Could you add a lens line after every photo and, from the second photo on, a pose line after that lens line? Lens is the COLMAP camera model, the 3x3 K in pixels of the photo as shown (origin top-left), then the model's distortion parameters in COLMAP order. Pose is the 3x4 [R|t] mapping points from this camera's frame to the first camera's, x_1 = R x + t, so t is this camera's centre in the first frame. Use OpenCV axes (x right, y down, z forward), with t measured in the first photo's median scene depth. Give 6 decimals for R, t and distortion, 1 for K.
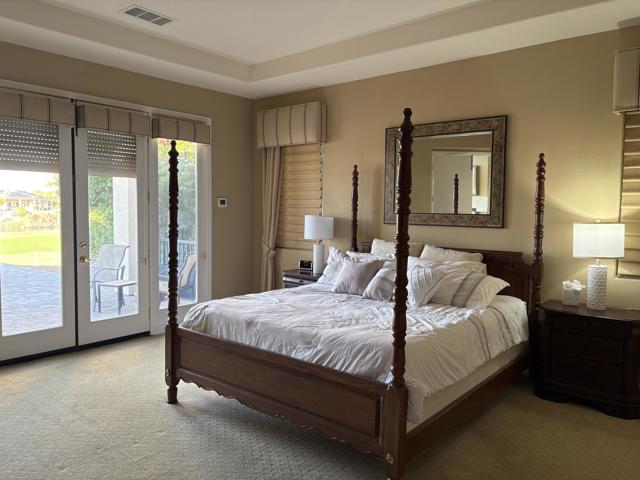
lens RADIAL K [[485.3, 0, 334.9], [0, 485.3, 238.9], [0, 0, 1]] dist [0.073196, -0.079990]
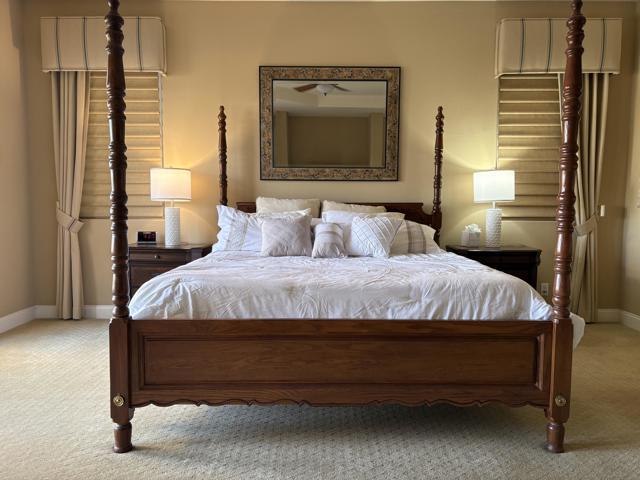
lens RADIAL K [[485.3, 0, 334.9], [0, 485.3, 238.9], [0, 0, 1]] dist [0.073196, -0.079990]
pose [[0.773728, -0.057974, 0.630860, -0.423333], [0.047771, 0.998308, 0.033151, 0.061736], [-0.631714, 0.004487, 0.775188, 0.323732]]
